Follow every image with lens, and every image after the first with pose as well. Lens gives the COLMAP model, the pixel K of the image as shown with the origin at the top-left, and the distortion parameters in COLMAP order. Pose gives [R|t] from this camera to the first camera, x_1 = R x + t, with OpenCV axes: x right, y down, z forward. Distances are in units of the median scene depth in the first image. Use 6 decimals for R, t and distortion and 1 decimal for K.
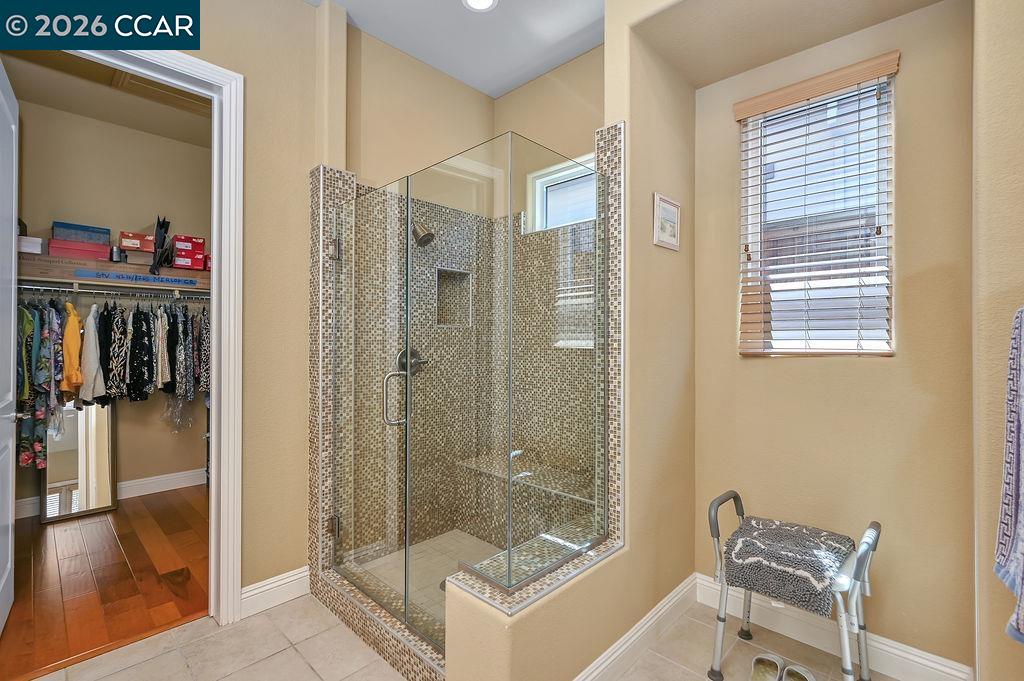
lens RADIAL K [[462.4, 0, 512.6], [0, 462.4, 340.1], [0, 0, 1]] dist [0.002980, 0.000429]
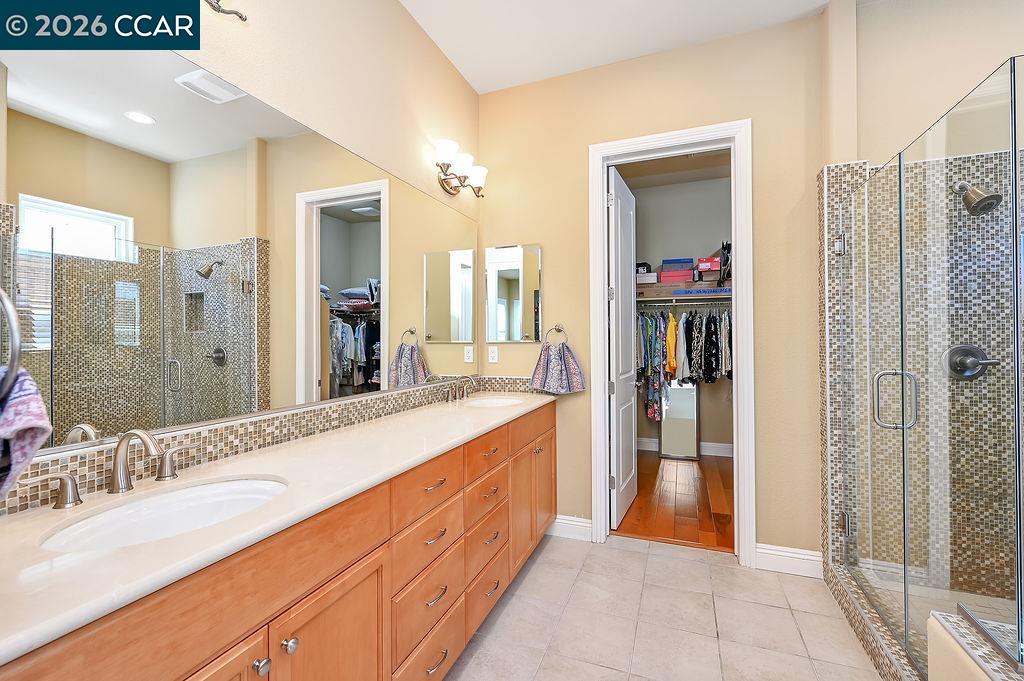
lens RADIAL K [[445.3, 0, 512.7], [0, 445.3, 339.1], [0, 0, 1]] dist [-0.000397, 0.000219]
pose [[0.381623, -0.005006, -0.924305, 0.223937], [0.009253, 0.999956, -0.001595, 0.001216], [0.924272, -0.007944, 0.381652, -0.022185]]
